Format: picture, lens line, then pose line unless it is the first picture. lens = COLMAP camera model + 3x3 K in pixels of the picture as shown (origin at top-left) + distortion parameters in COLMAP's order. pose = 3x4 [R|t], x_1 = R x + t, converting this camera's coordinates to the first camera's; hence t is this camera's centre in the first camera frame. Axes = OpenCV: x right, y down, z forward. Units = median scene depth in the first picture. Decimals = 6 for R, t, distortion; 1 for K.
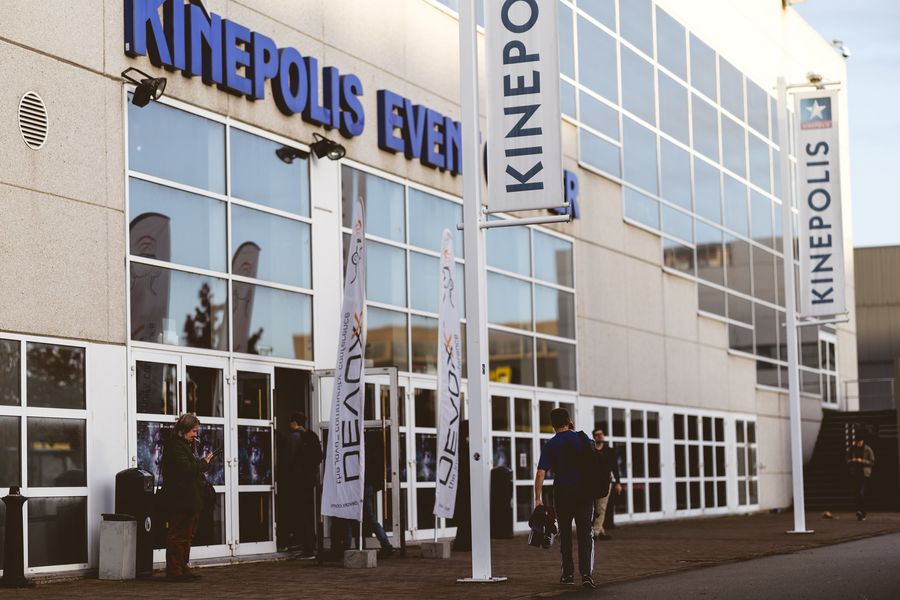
lens RADIAL K [[1986.4, 0, 448.7], [0, 1986.4, 299.9], [0, 0, 1]] dist [-0.050331, 0.000000]
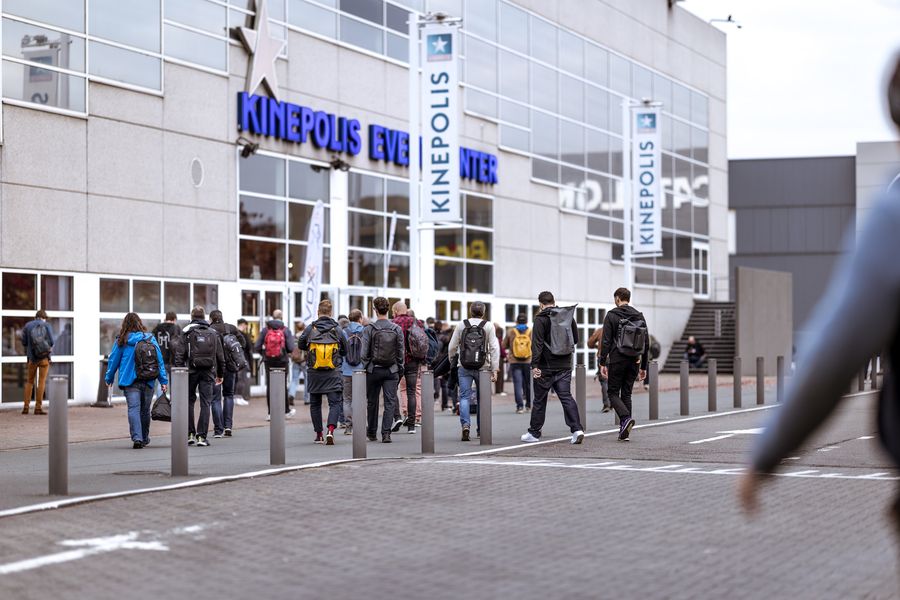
lens RADIAL K [[1986.4, 0, 450.6], [0, 1986.4, 300.5], [0, 0, 1]] dist [-0.050331, 0.000000]
pose [[0.999796, 0.018920, 0.007005, 0.027367], [-0.019374, 0.997236, 0.071725, -0.083515], [-0.005629, -0.071847, 0.997400, -0.769569]]
